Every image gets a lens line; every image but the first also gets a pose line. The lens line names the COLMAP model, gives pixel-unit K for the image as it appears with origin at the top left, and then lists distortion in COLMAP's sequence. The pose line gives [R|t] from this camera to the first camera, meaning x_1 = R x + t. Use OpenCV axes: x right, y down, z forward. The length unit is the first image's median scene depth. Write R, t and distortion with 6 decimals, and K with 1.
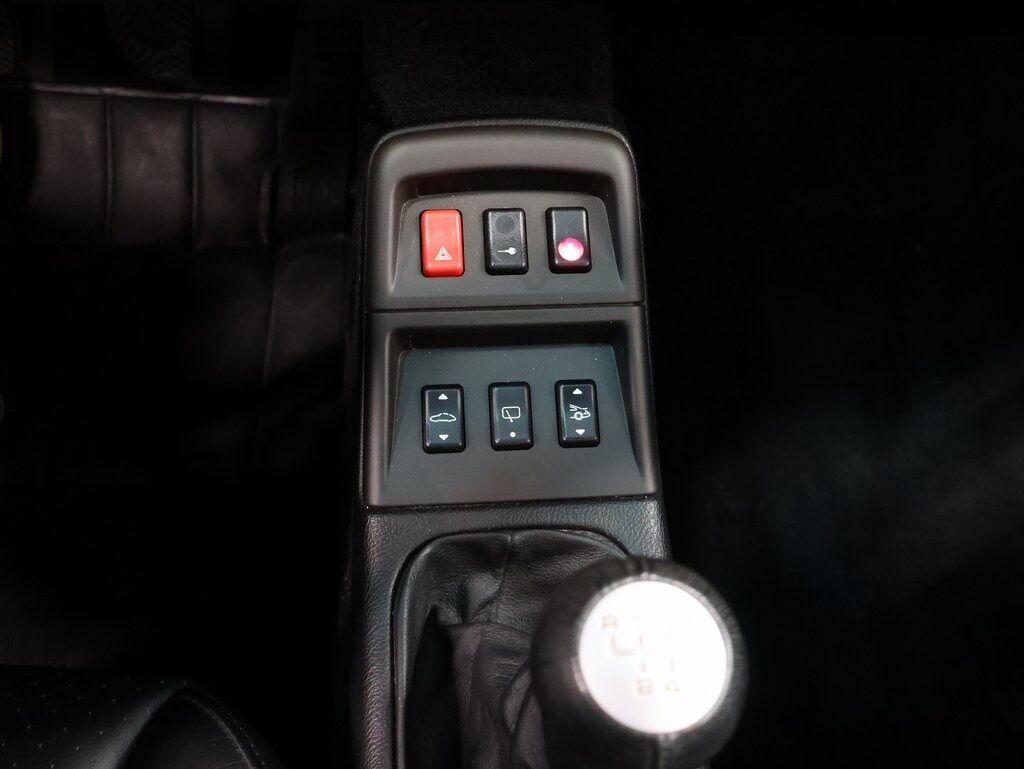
lens RADIAL K [[1013.6, 0, 512.0], [0, 1013.6, 384.5], [0, 0, 1]] dist [-0.001548, 0.021139]
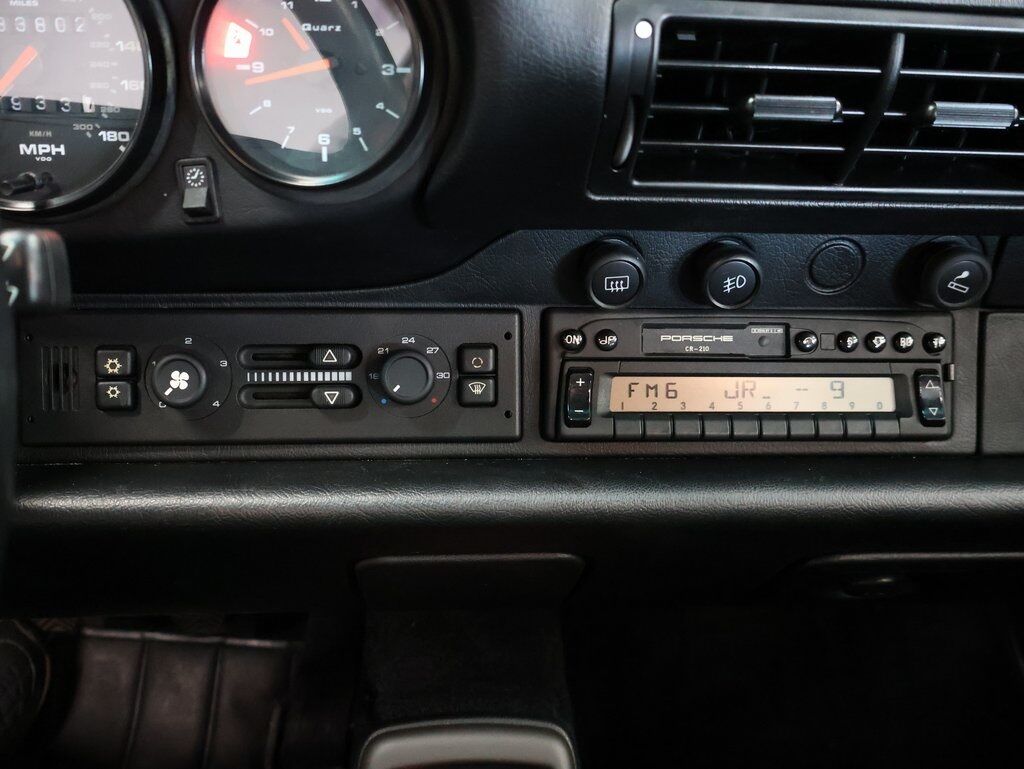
lens RADIAL K [[977.3, 0, 512.0], [0, 977.3, 384.5], [0, 0, 1]] dist [0.016031, 0.004667]
pose [[0.999991, -0.001487, -0.003947, 0.024099], [-0.000467, 0.891096, -0.453815, -0.036202], [0.004192, 0.453813, 0.891087, -0.131820]]
